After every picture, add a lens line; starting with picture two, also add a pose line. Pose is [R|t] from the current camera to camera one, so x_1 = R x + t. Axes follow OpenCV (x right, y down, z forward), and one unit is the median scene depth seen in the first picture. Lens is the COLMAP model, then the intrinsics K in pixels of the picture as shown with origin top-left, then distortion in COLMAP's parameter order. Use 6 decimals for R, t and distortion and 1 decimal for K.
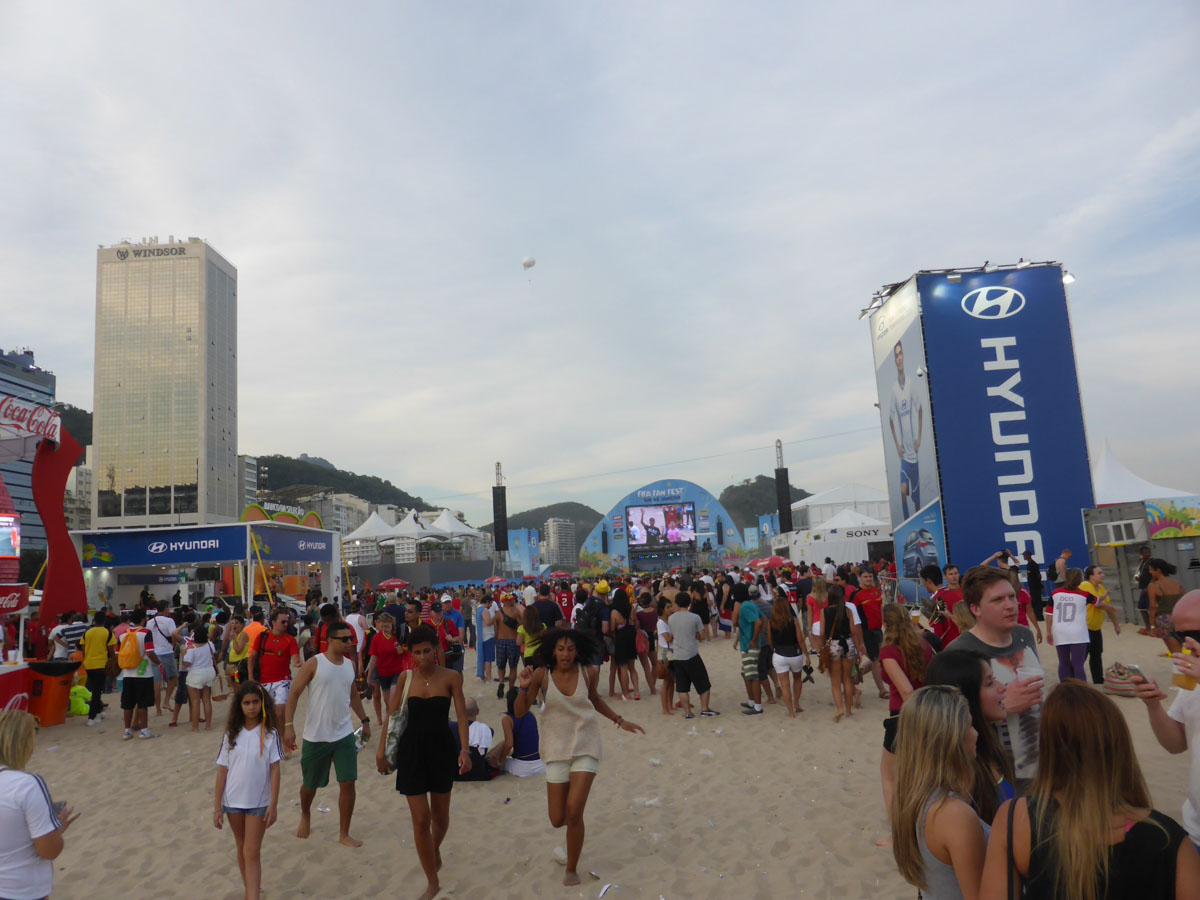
lens RADIAL K [[875.8, 0, 603.3], [0, 875.8, 451.8], [0, 0, 1]] dist [0.002293, 0.004021]
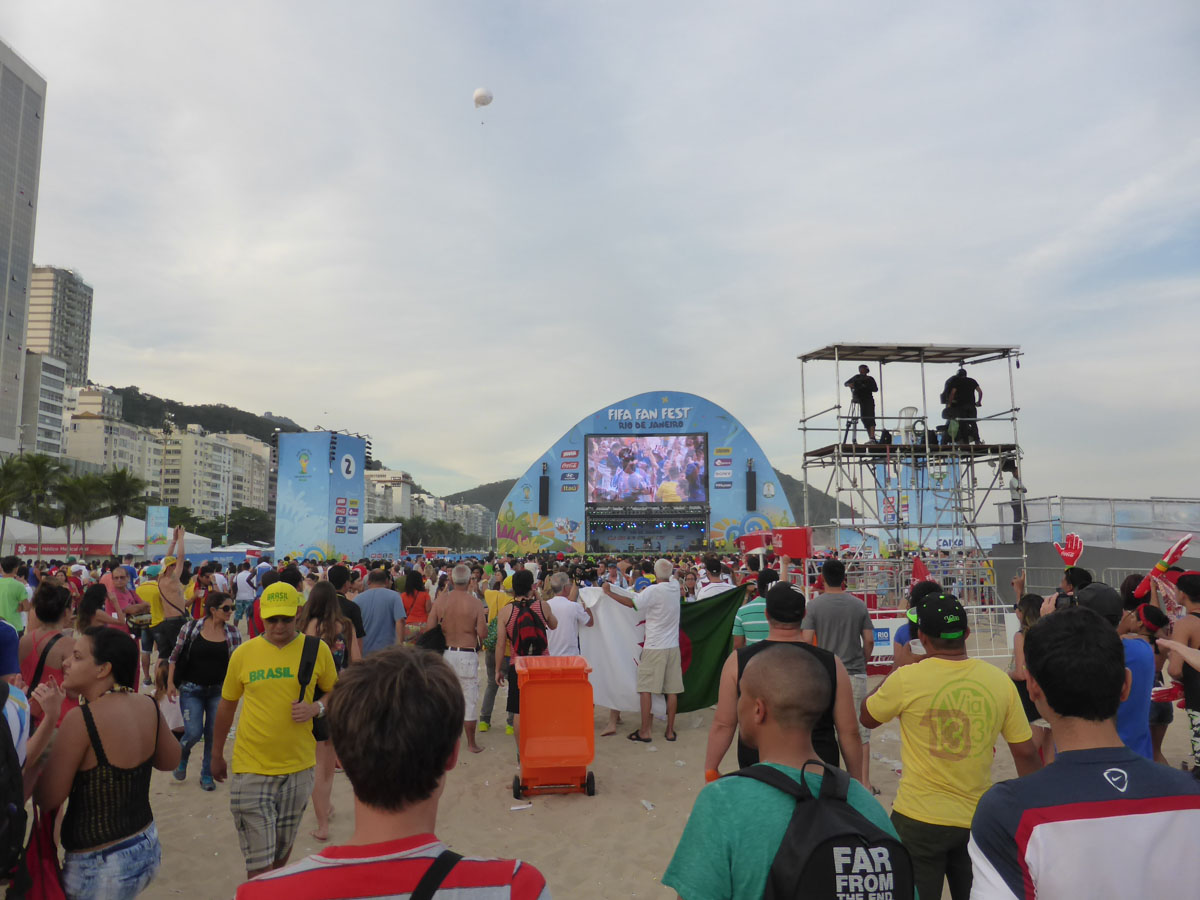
lens RADIAL K [[875.8, 0, 597.2], [0, 875.8, 448.2], [0, 0, 1]] dist [0.002293, 0.004021]
pose [[0.998151, 0.056916, 0.021327, 0.021643], [-0.057299, 0.998198, 0.017811, 0.060746], [-0.020275, -0.019000, 0.999614, 0.439804]]
